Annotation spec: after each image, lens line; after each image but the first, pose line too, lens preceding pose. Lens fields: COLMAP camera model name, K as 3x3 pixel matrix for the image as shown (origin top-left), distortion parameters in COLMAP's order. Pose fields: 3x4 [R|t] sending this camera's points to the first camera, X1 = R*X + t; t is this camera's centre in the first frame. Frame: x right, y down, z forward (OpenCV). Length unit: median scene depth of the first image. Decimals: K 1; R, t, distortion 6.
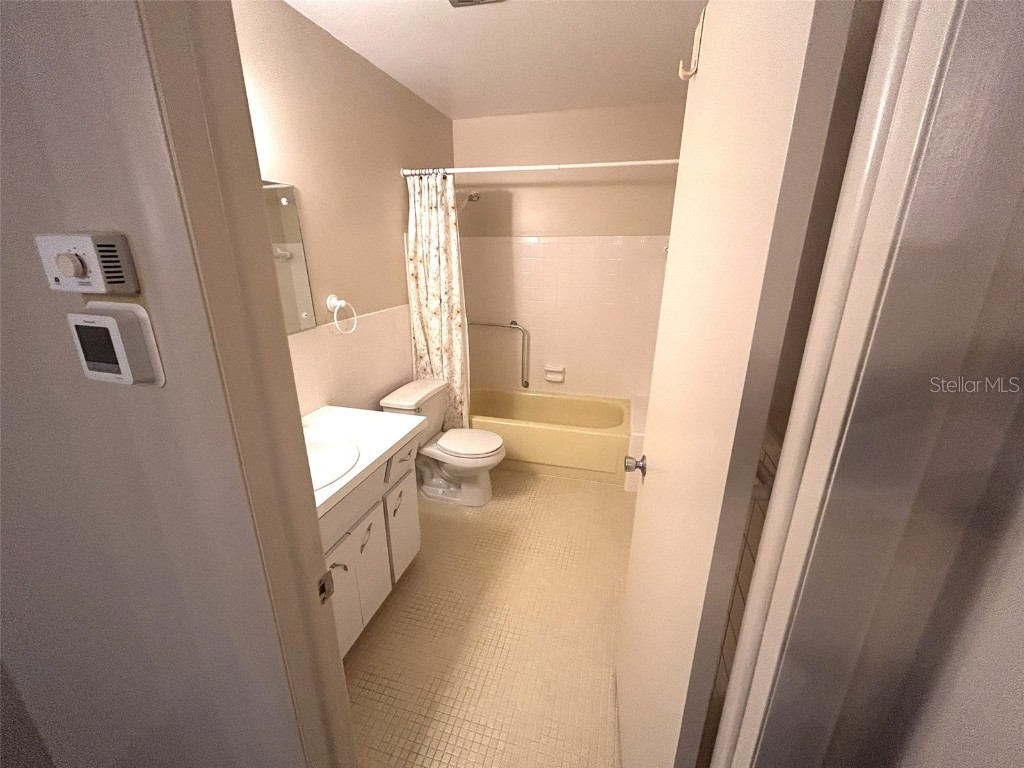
lens RADIAL K [[413.5, 0, 514.9], [0, 413.5, 384.8], [0, 0, 1]] dist [0.000299, -0.000499]
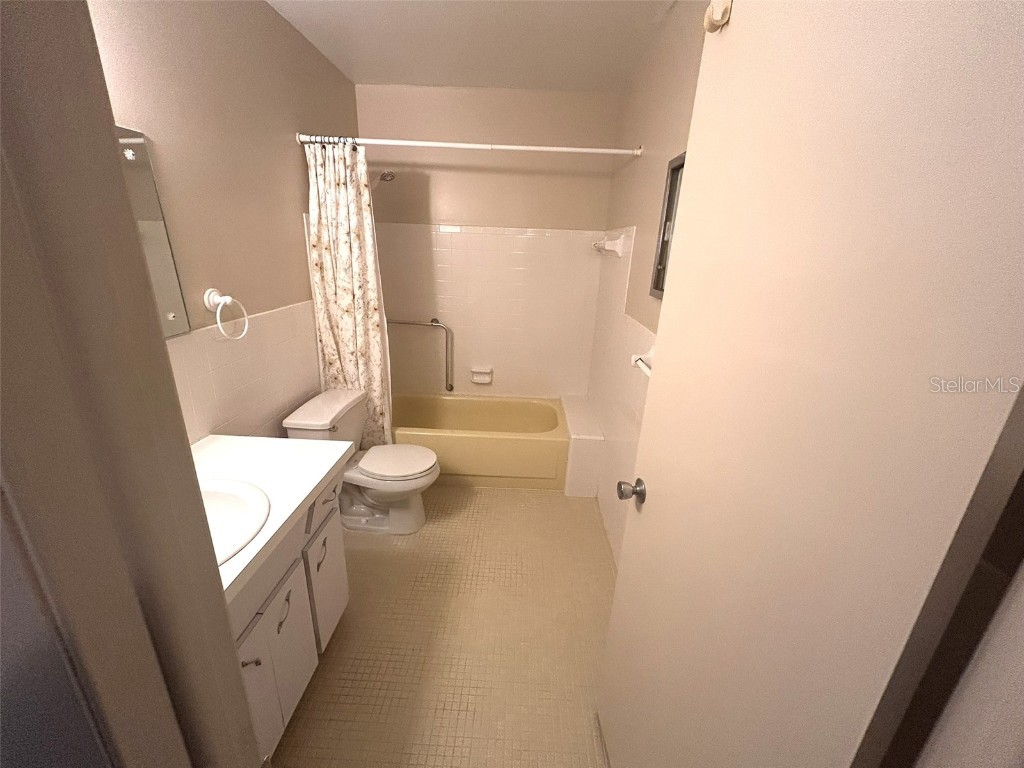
lens RADIAL K [[413.5, 0, 509.6], [0, 413.5, 381.1], [0, 0, 1]] dist [0.000299, -0.000499]
pose [[0.972001, -0.042396, 0.231121, -0.075363], [0.040403, 0.999094, 0.013352, -0.029574], [-0.231477, -0.003640, 0.972833, 0.109015]]
